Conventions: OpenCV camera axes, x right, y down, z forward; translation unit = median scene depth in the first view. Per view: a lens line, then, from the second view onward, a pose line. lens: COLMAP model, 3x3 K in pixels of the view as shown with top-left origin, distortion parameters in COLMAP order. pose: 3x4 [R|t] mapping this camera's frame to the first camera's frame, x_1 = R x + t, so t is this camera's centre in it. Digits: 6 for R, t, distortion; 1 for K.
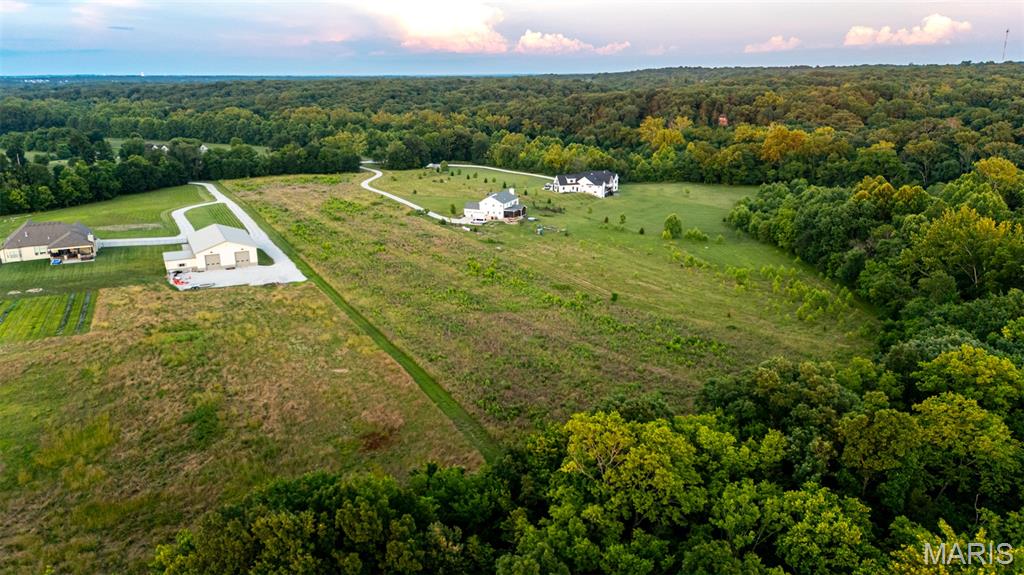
lens RADIAL K [[745.6, 0, 520.1], [0, 745.6, 291.8], [0, 0, 1]] dist [0.051322, -0.055999]
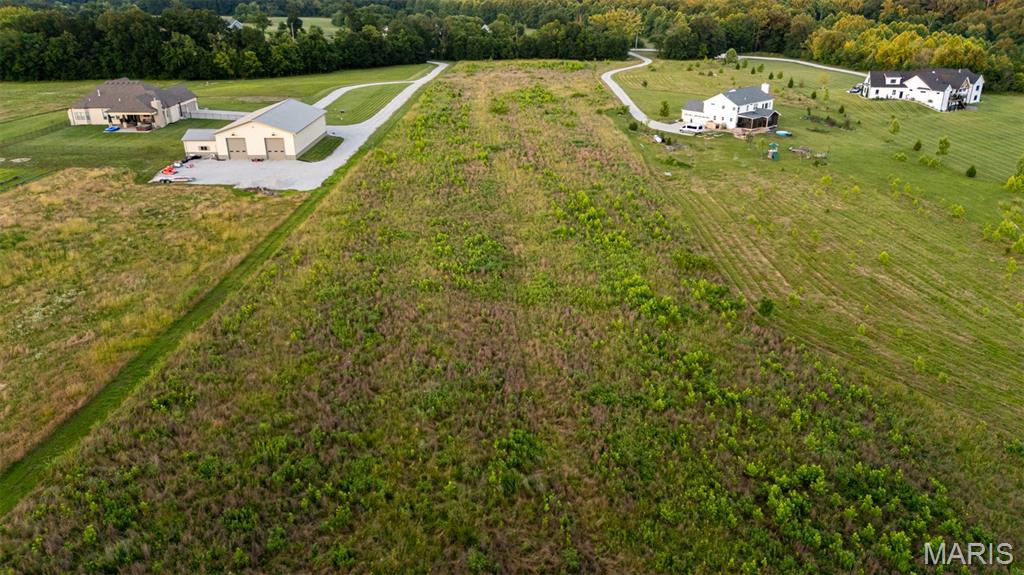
lens RADIAL K [[745.6, 0, 506.9], [0, 745.6, 291.9], [0, 0, 1]] dist [0.051322, -0.055999]
pose [[0.879893, 0.183332, -0.438381, 0.100957], [-0.128223, 0.979957, 0.152458, -0.028785], [0.457544, -0.077936, 0.885765, 0.277664]]
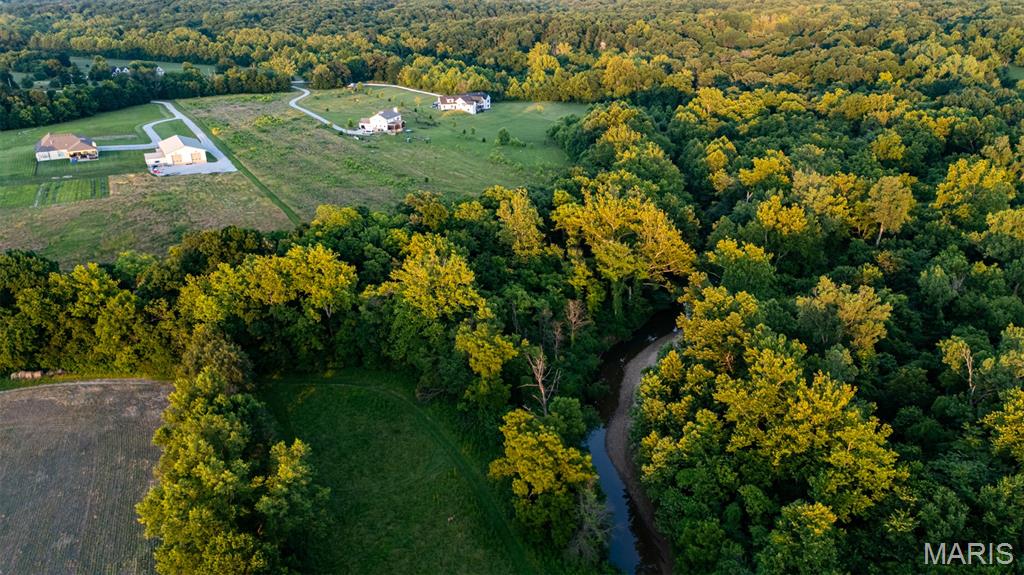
lens RADIAL K [[745.6, 0, 513.1], [0, 745.6, 288.4], [0, 0, 1]] dist [0.051322, -0.055999]
pose [[0.999335, -0.011676, 0.034536, 0.138936], [0.007722, 0.993625, 0.112473, 0.033229], [-0.035629, -0.112131, 0.993054, -0.364089]]
